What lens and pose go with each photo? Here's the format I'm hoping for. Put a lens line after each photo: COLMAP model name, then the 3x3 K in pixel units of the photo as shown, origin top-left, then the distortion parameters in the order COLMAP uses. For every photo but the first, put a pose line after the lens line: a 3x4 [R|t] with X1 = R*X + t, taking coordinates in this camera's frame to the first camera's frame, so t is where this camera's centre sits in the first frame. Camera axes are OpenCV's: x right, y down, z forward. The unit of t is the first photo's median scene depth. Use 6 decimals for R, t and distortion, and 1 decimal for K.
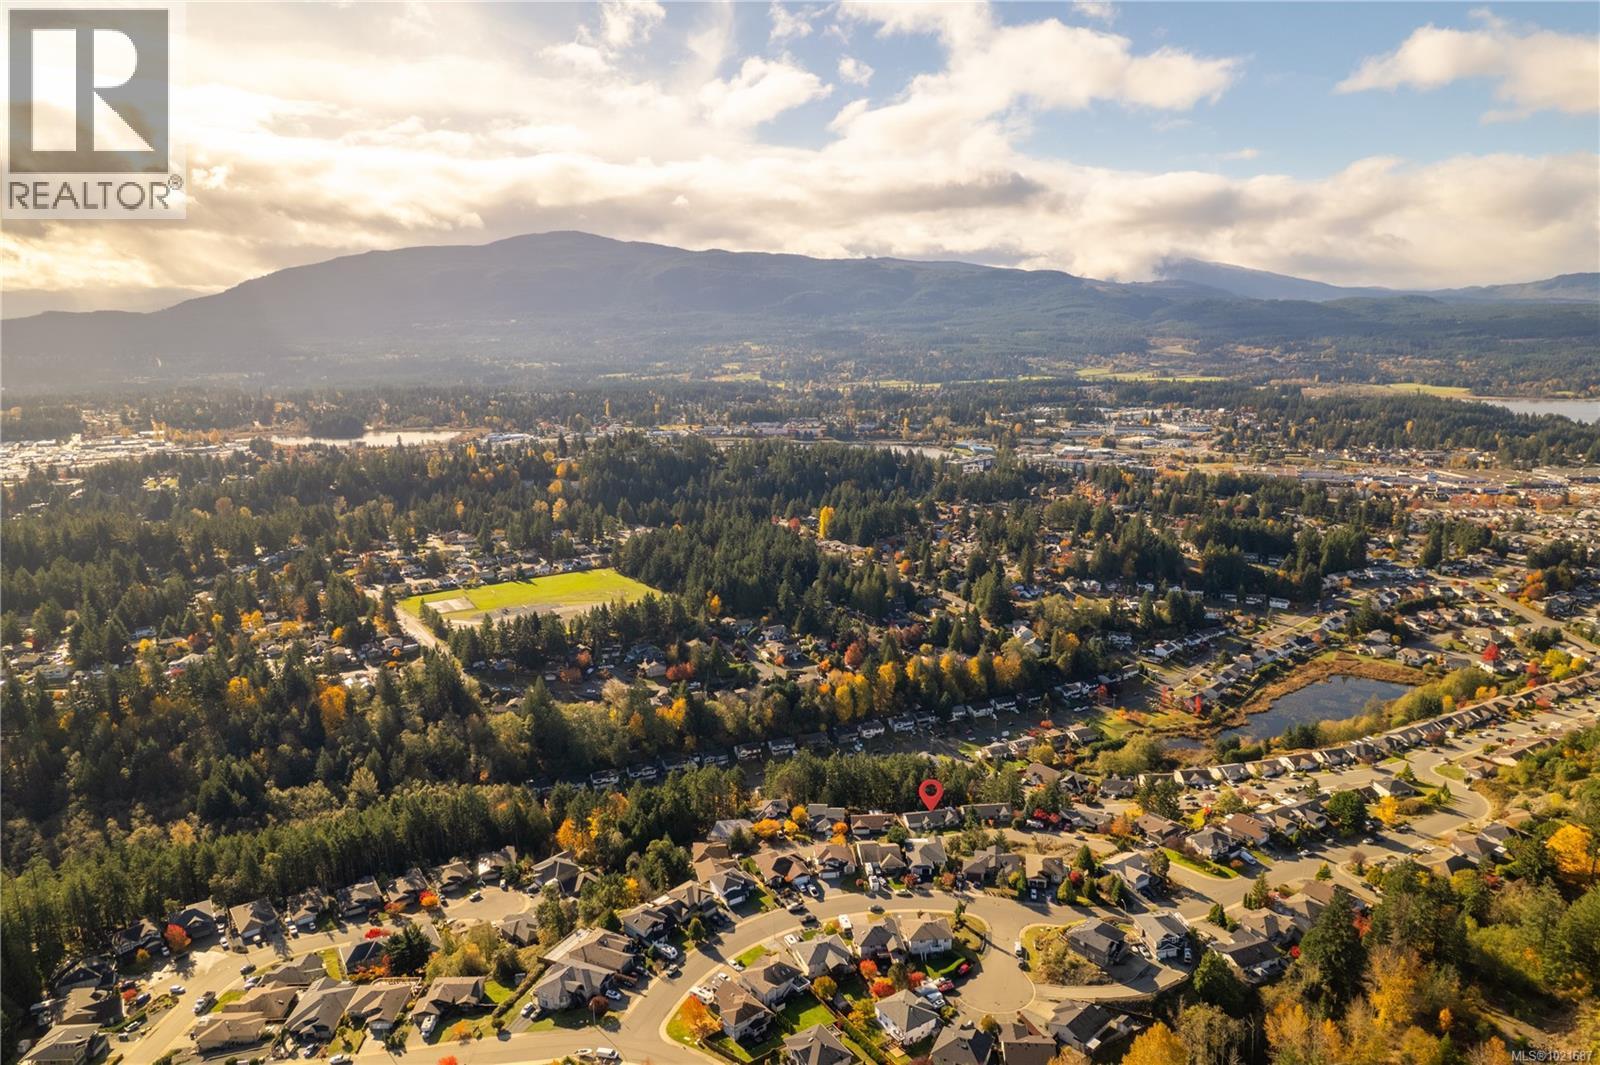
lens RADIAL K [[1039.9, 0, 800.0], [0, 1039.9, 532.5], [0, 0, 1]] dist [-0.069501, 0.059158]
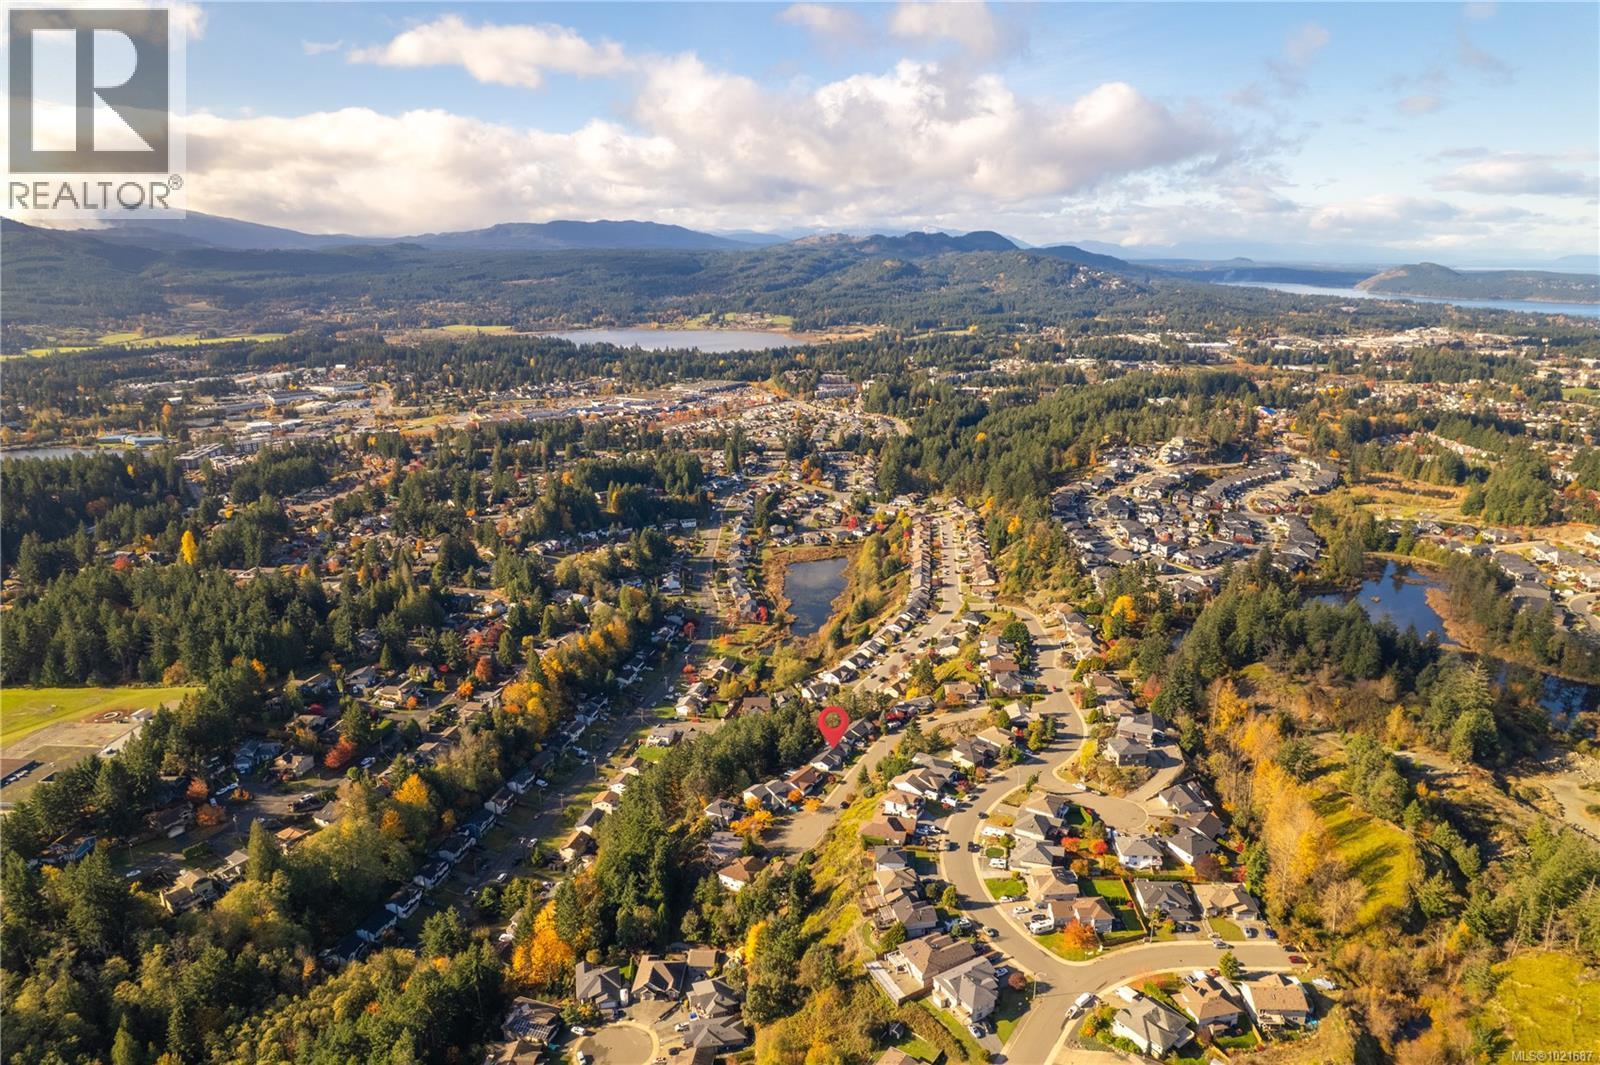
lens RADIAL K [[1055.9, 0, 804.2], [0, 1055.9, 522.7], [0, 0, 1]] dist [-0.063663, 0.069619]
pose [[0.590798, -0.206700, 0.779893, -0.615492], [0.178180, 0.976186, 0.123746, -0.089805], [-0.786898, 0.065853, 0.613559, 0.296492]]
